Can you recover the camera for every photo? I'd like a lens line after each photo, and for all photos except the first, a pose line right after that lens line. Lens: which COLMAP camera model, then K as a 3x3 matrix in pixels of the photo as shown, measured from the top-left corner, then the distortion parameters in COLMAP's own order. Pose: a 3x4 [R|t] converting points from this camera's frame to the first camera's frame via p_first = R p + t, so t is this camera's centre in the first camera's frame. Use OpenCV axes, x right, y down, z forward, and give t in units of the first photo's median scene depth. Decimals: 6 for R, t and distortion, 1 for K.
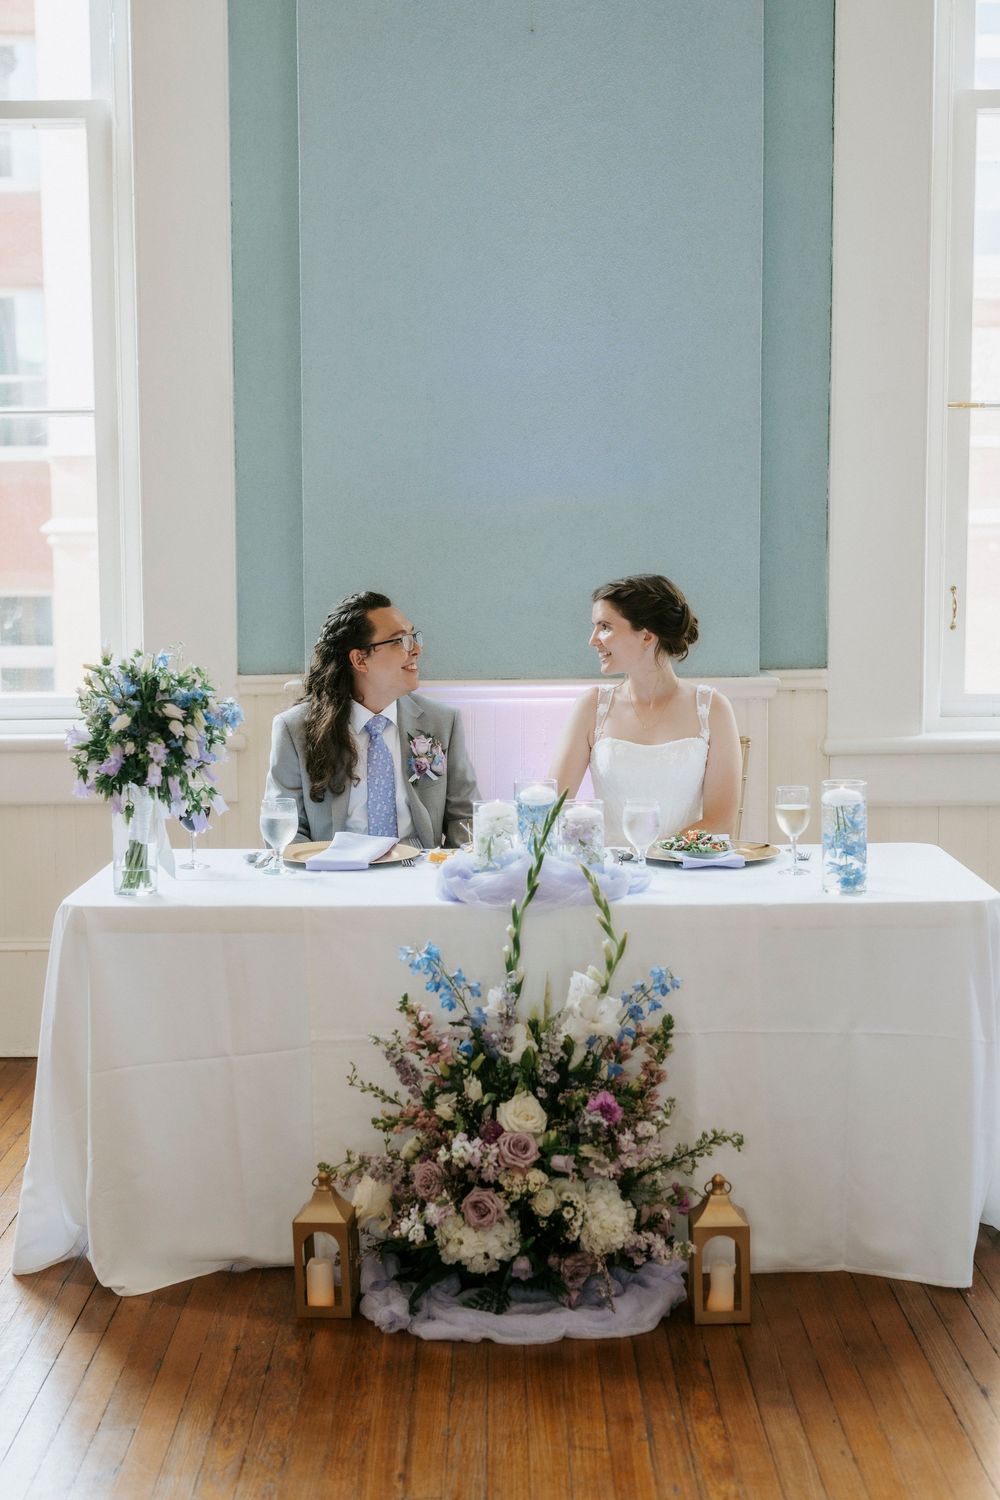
lens RADIAL K [[2130.5, 0, 500.0], [0, 2130.5, 750.0], [0, 0, 1]] dist [0.010485, -0.023268]
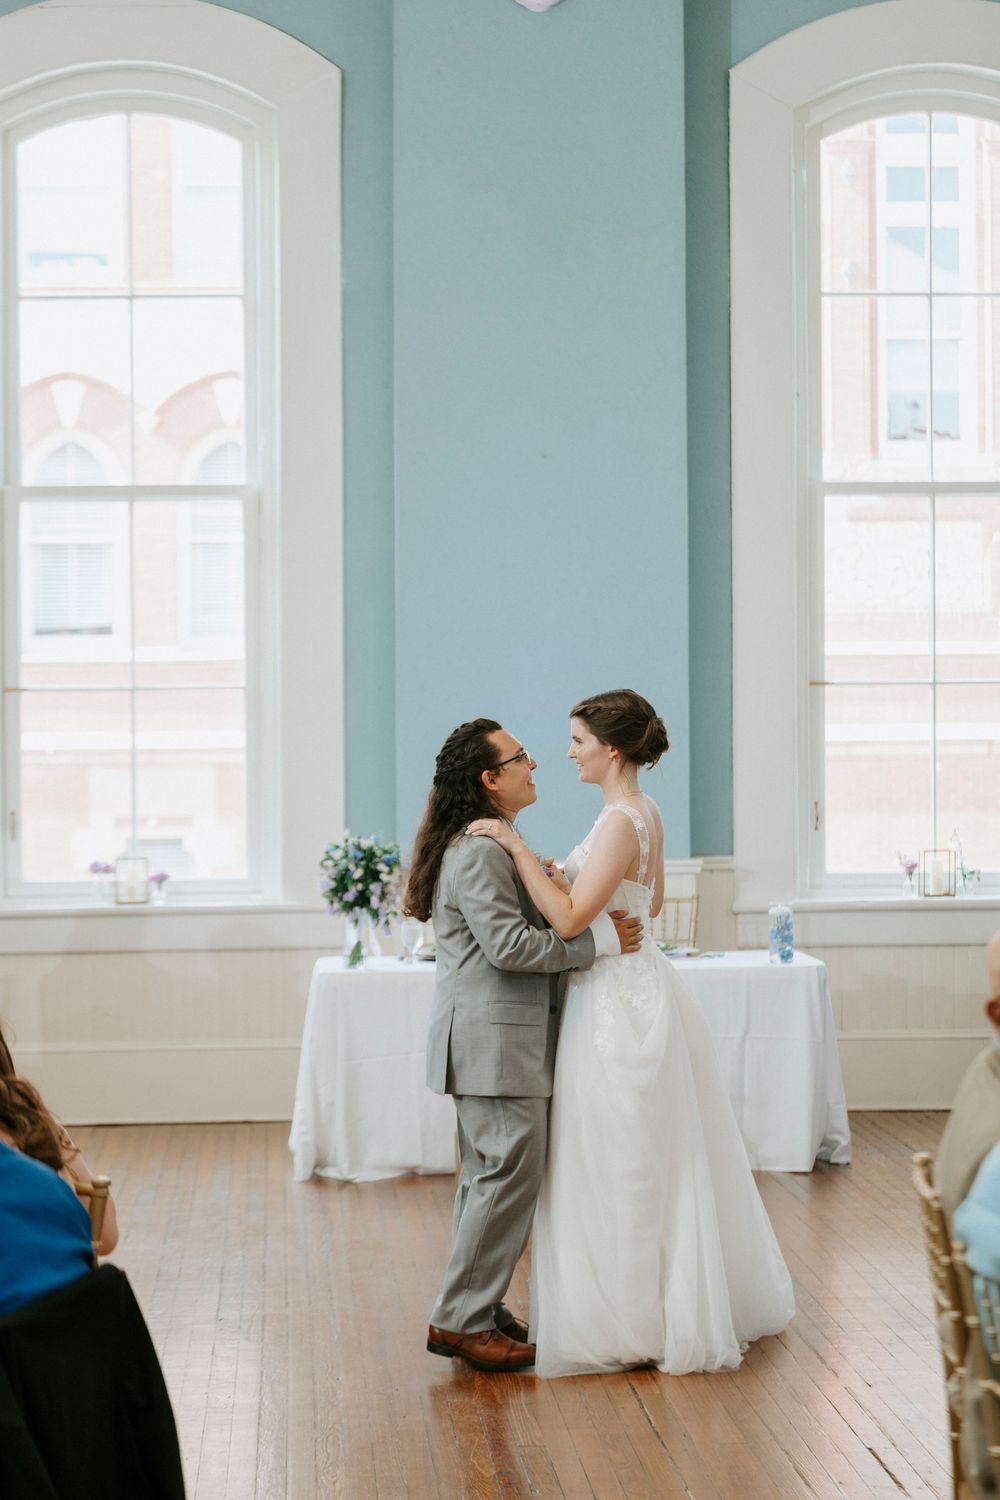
lens RADIAL K [[3207.6, 0, 500.0], [0, 3207.6, 750.0], [0, 0, 1]] dist [-0.047173, -0.041224]
pose [[0.997368, -0.001530, 0.072492, -0.253997], [0.008631, 0.995174, -0.097748, 0.154981], [-0.071993, 0.098116, 0.992567, -1.805927]]
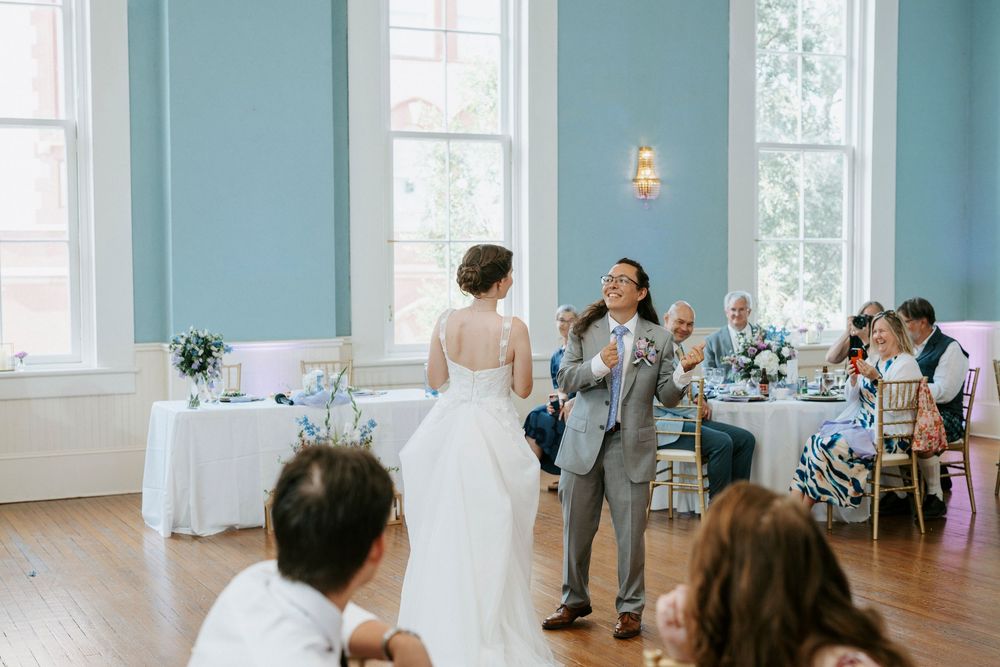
lens RADIAL K [[1455.6, 0, 500.0], [0, 1455.6, 333.5], [0, 0, 1]] dist [0.020986, 0.044424]
pose [[0.900858, -0.020560, 0.433627, -0.702475], [0.046032, 0.997770, -0.048324, 0.083207], [-0.431667, 0.063493, 0.899796, -1.112386]]
